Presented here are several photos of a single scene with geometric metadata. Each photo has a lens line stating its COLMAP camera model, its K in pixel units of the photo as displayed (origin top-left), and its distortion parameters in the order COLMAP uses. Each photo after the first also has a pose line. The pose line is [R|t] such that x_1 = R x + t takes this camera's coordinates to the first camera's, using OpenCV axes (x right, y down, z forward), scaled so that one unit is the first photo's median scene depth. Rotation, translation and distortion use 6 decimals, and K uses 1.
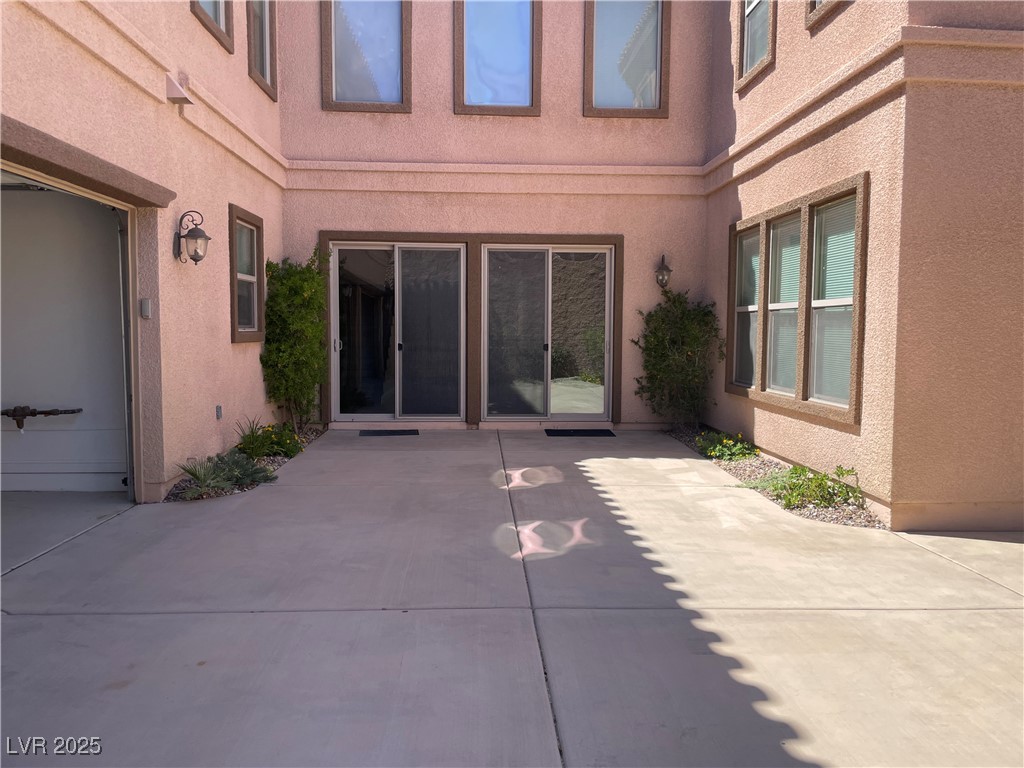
lens RADIAL K [[783.8, 0, 518.5], [0, 783.8, 378.8], [0, 0, 1]] dist [0.085848, -0.113879]
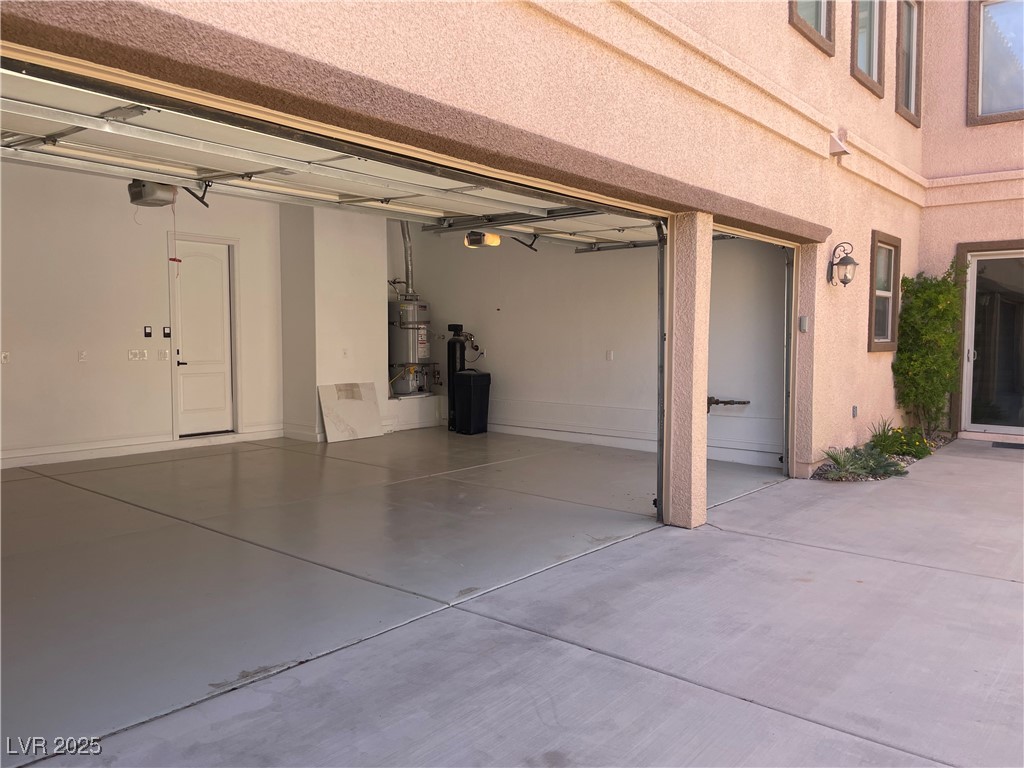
lens RADIAL K [[783.8, 0, 517.5], [0, 783.8, 380.7], [0, 0, 1]] dist [0.085848, -0.113879]
pose [[0.739410, 0.034088, -0.672392, 0.035444], [-0.041186, 0.999137, 0.005362, 0.011130], [0.671994, 0.023728, 0.740176, -0.191922]]
